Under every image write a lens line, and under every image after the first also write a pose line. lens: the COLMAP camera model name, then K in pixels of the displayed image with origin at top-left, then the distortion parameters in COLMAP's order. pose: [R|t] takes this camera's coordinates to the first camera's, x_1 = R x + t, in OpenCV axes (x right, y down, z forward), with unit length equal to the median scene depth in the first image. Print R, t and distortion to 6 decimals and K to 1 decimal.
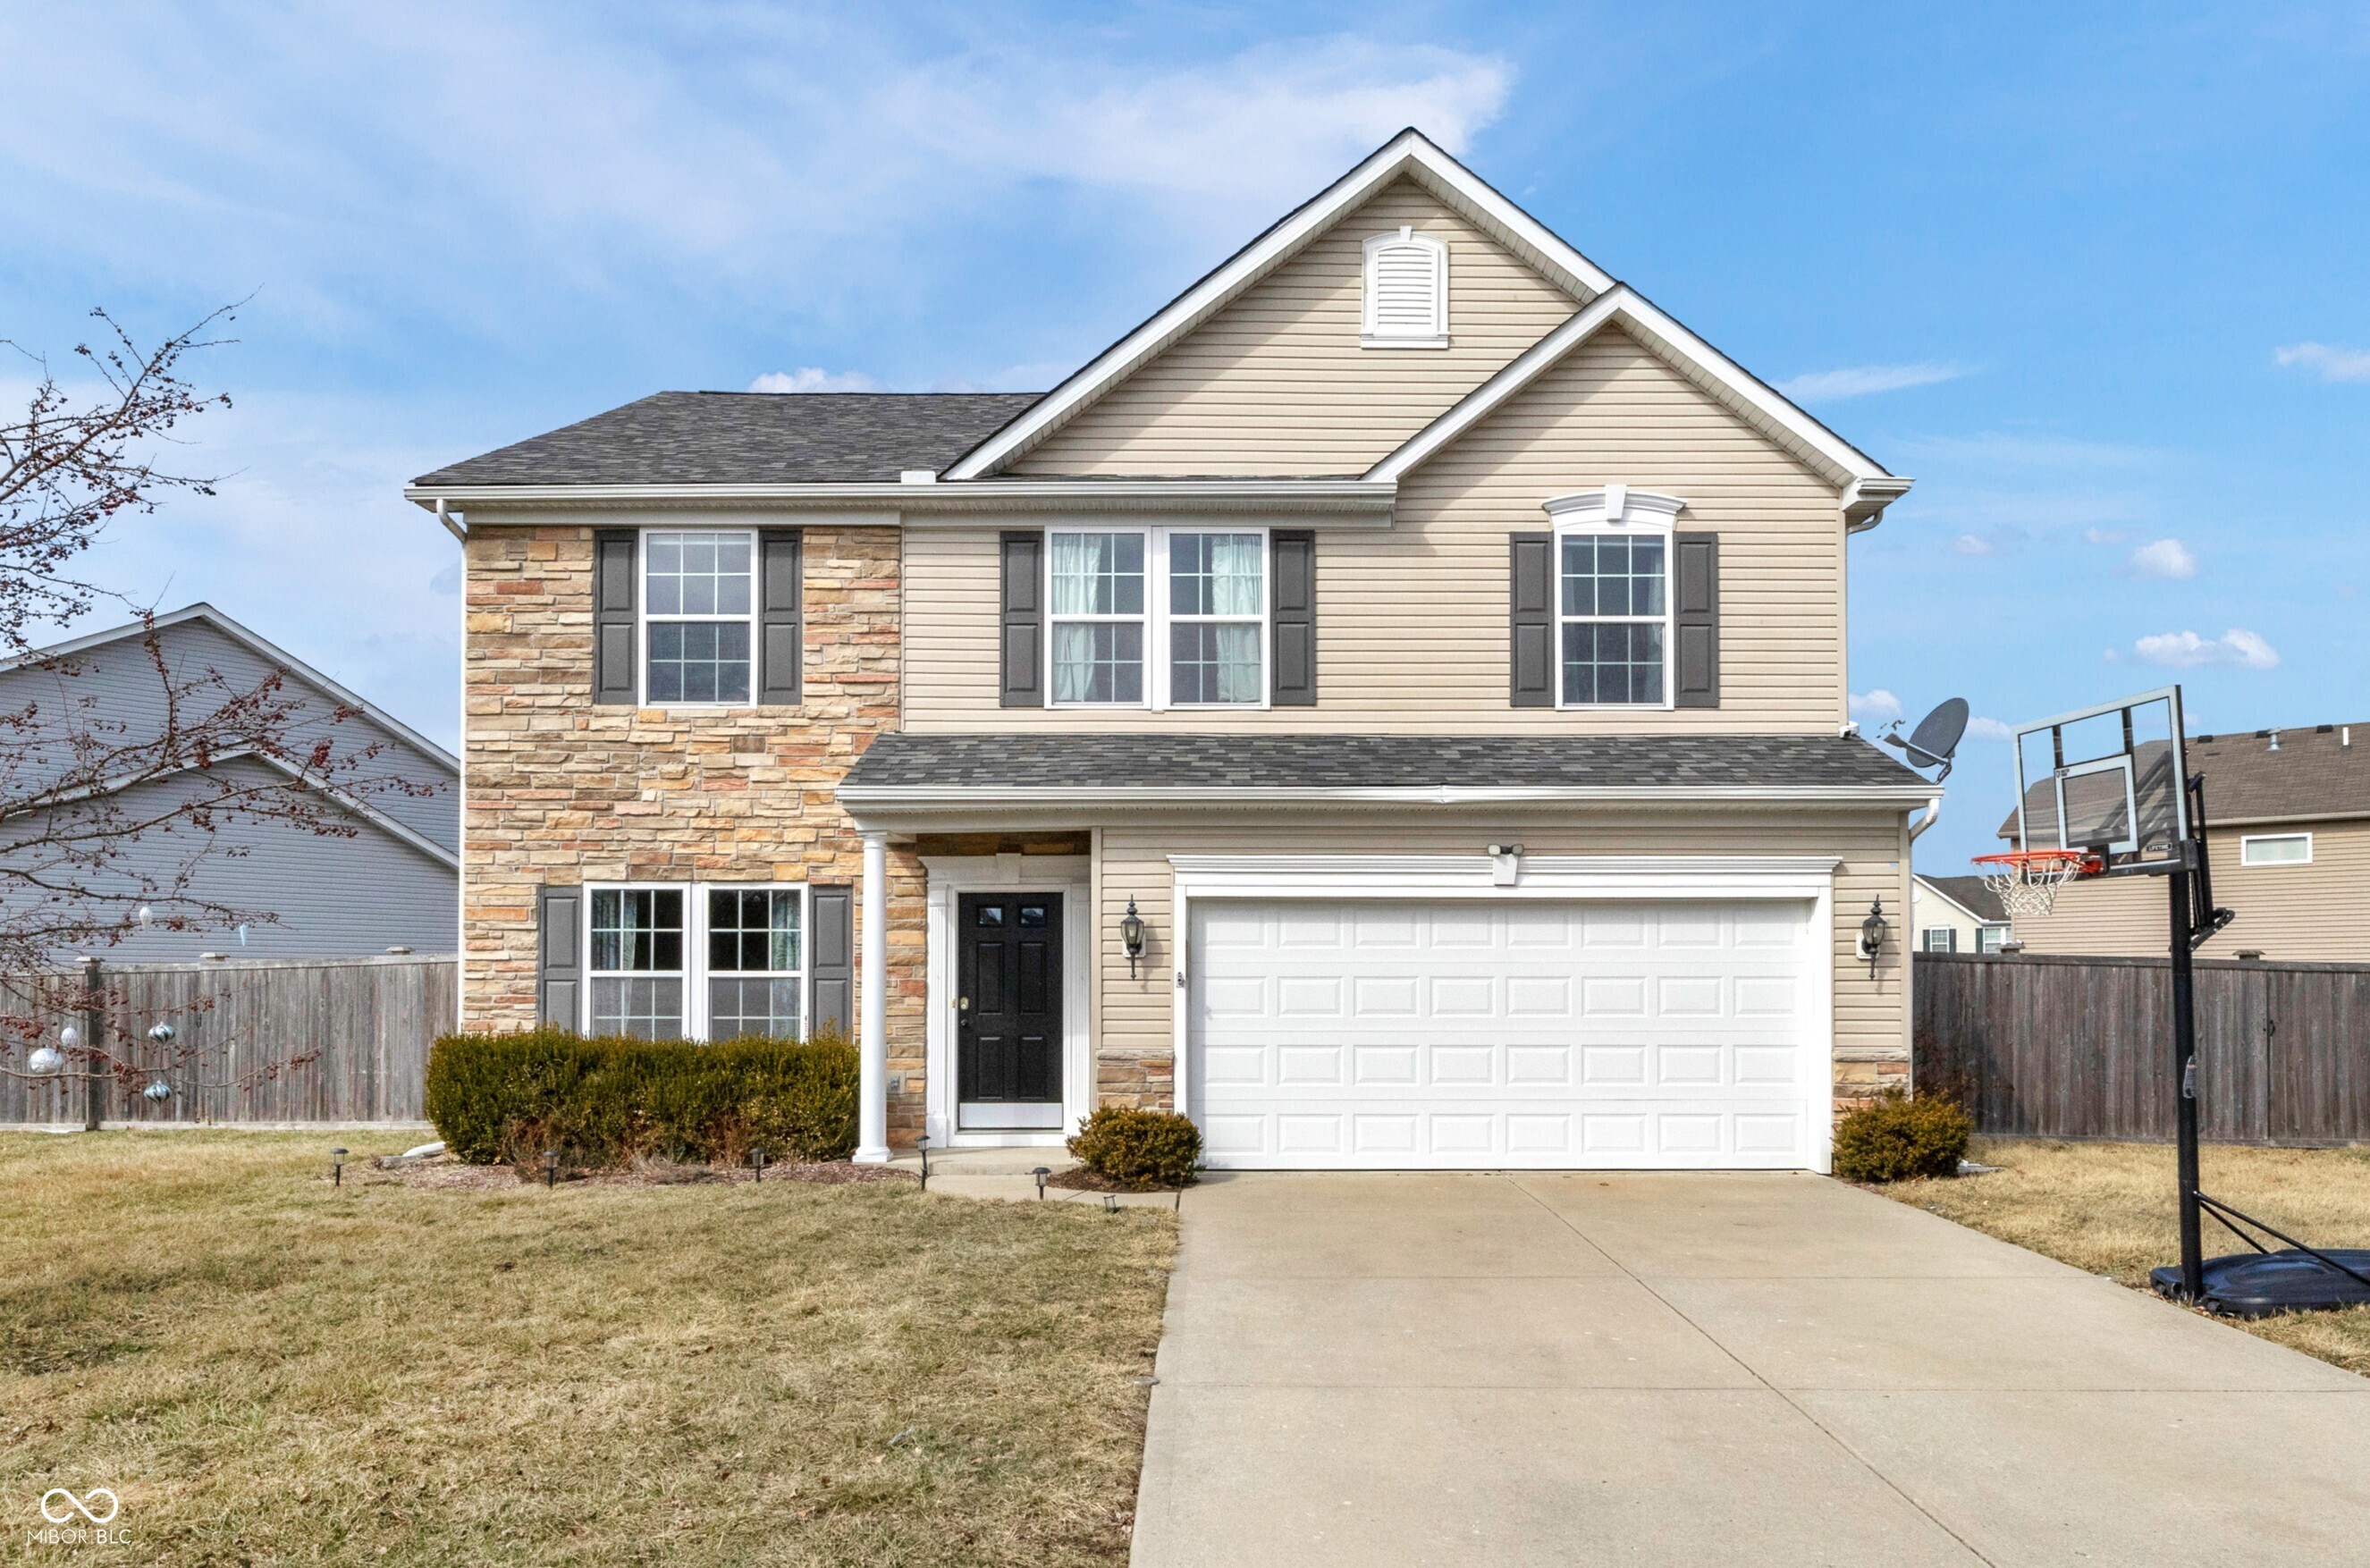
lens RADIAL K [[1647.9, 0, 1185.1], [0, 1647.9, 977.6], [0, 0, 1]] dist [-0.002077, -0.001469]
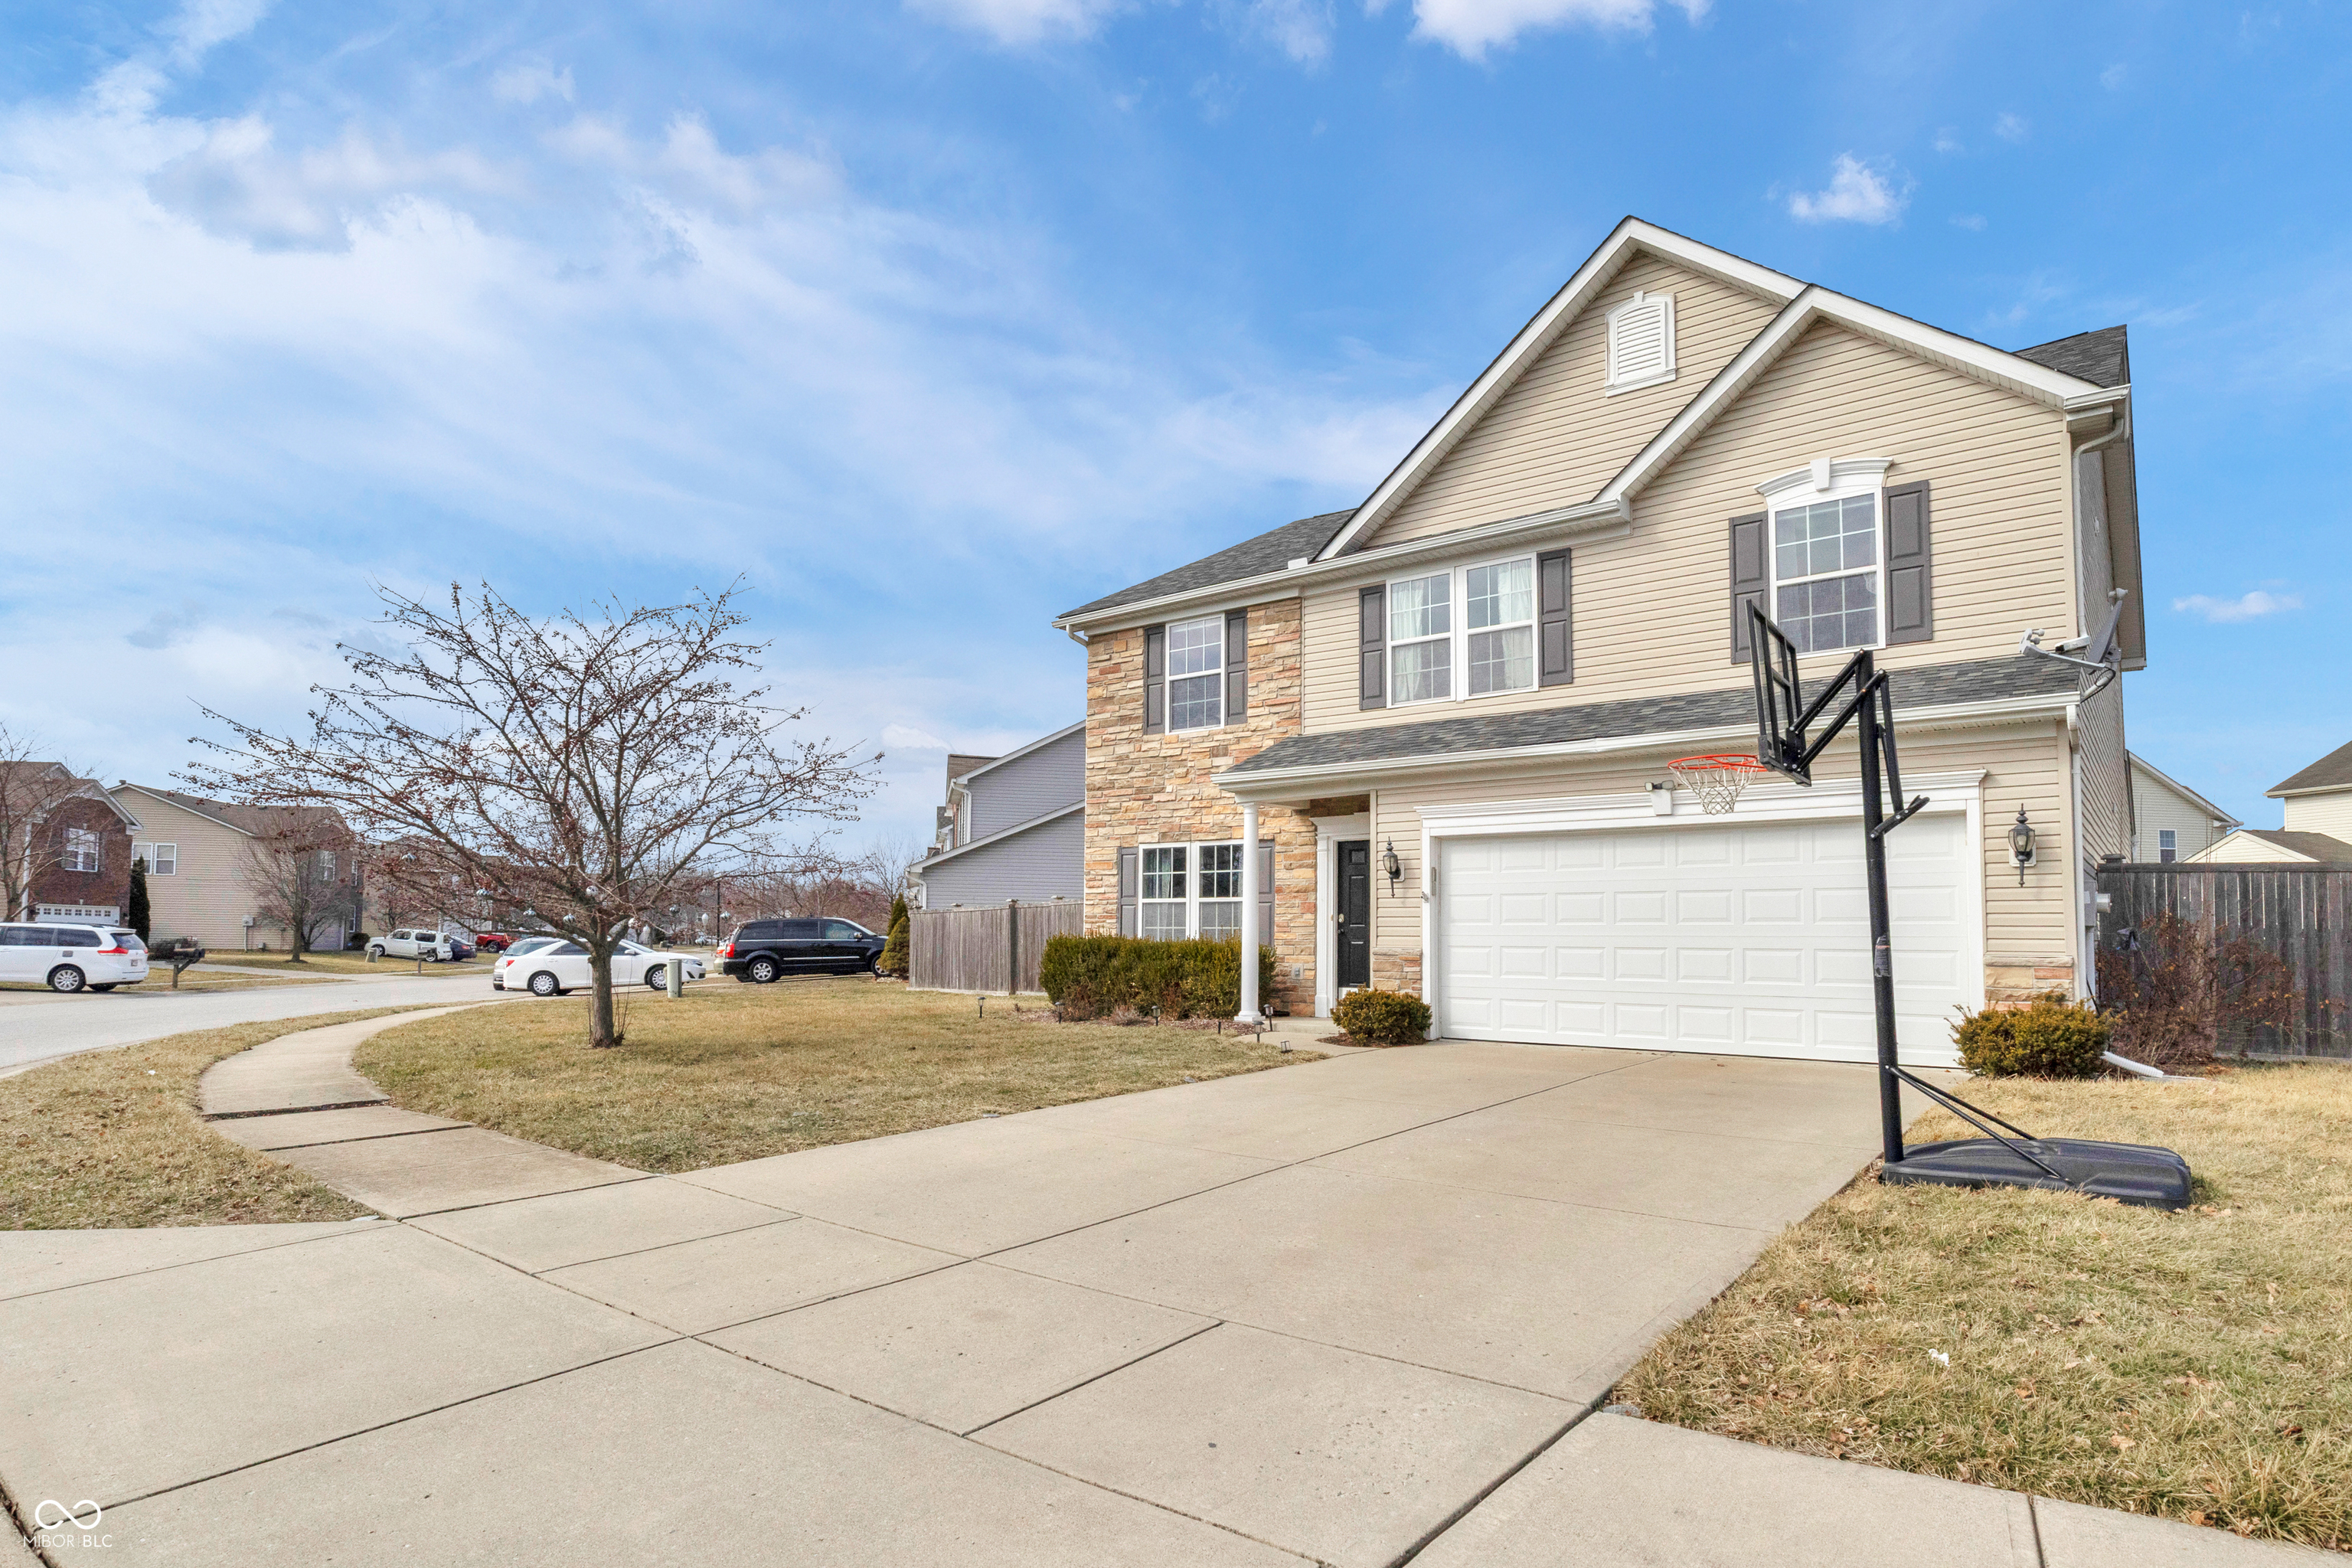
lens RADIAL K [[1212.3, 0, 1177.7], [0, 1212.3, 878.1], [0, 0, 1]] dist [0.017126, -0.000016]
pose [[0.801973, -0.023203, -0.596910, 0.387435], [0.000386, 0.999265, -0.038326, 0.021654], [0.597361, 0.030506, 0.801392, 0.064892]]
